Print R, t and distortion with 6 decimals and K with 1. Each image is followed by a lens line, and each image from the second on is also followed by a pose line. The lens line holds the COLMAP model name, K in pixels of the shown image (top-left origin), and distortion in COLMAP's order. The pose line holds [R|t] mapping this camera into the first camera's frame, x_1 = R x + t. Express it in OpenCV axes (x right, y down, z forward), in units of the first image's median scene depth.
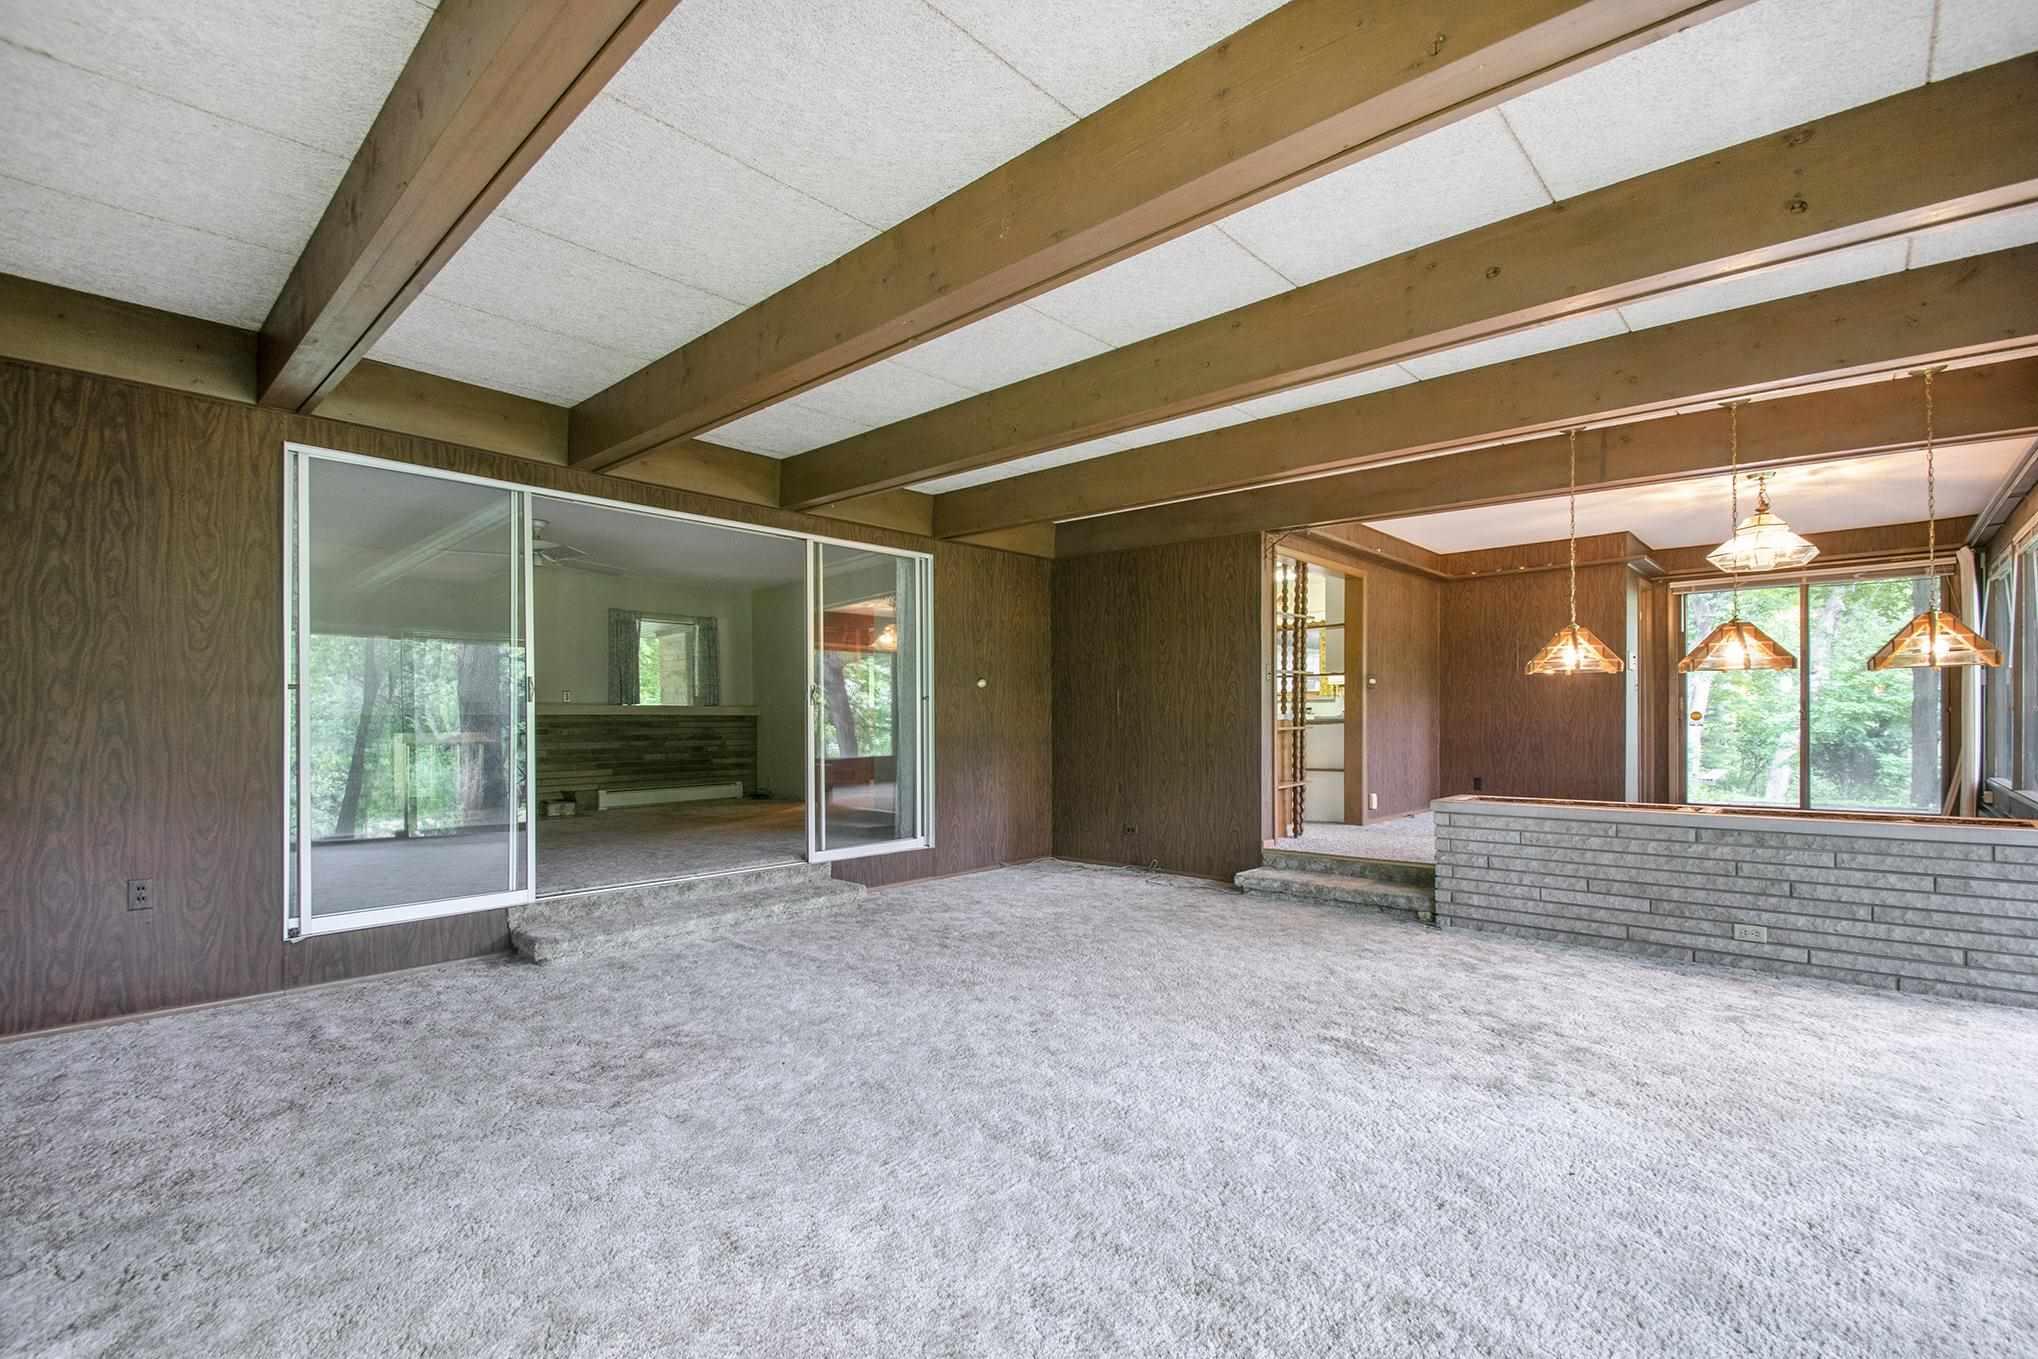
lens RADIAL K [[905.4, 0, 1018.4], [0, 905.4, 722.8], [0, 0, 1]] dist [0.001164, -0.000102]
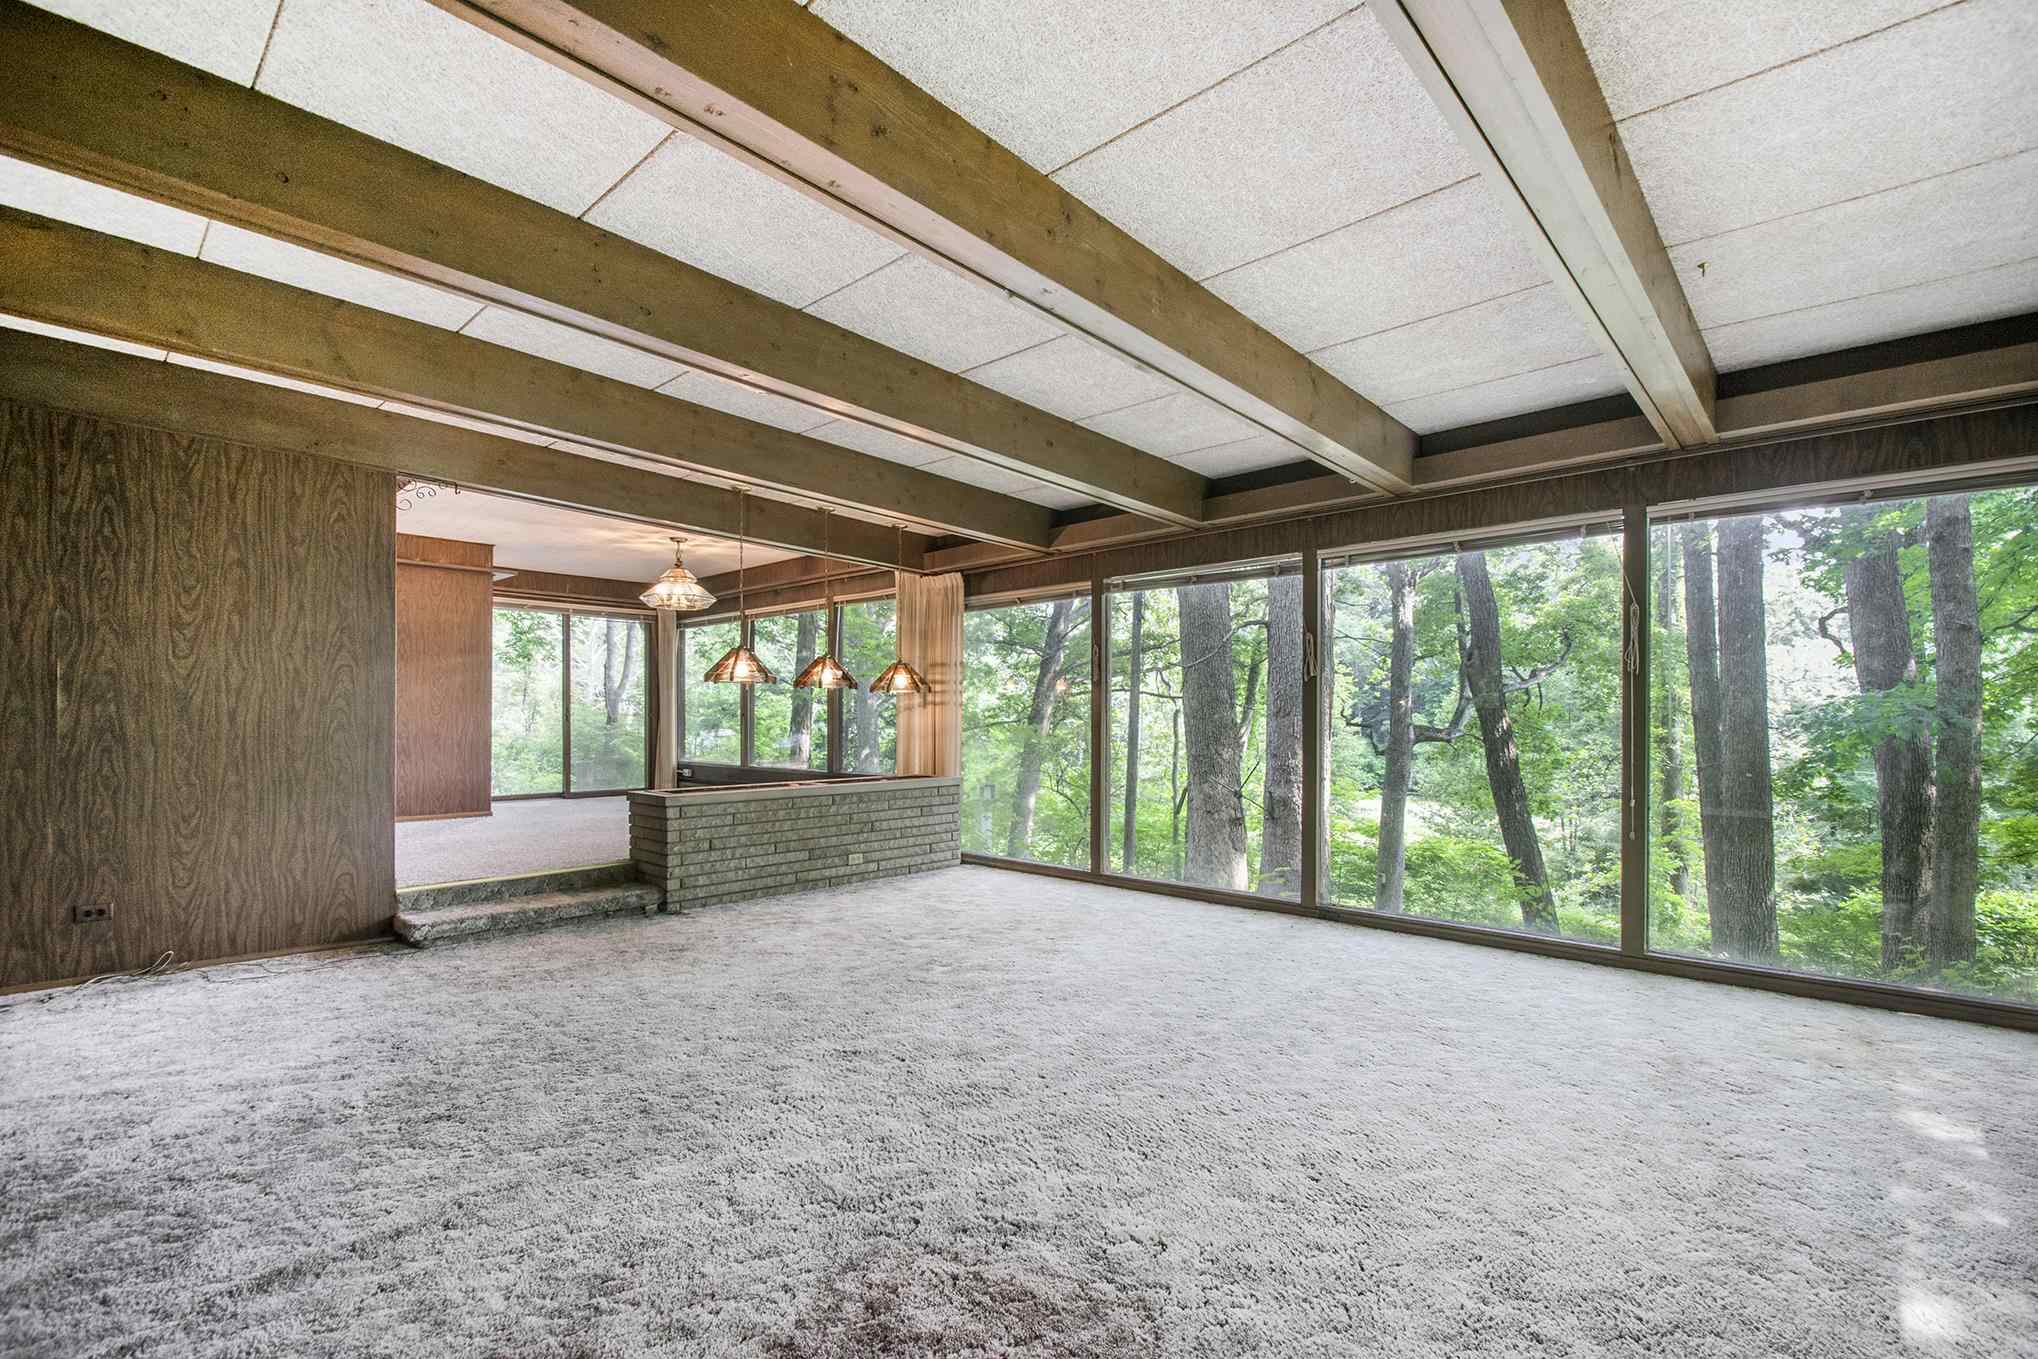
lens RADIAL K [[895.6, 0, 1019.0], [0, 895.6, 679.5], [0, 0, 1]] dist [0.000482, -0.000122]
pose [[-0.009907, 0.051714, 0.998613, -0.615917], [-0.000734, 0.998661, -0.051724, 0.003109], [-0.999951, -0.001245, -0.009856, 0.607174]]
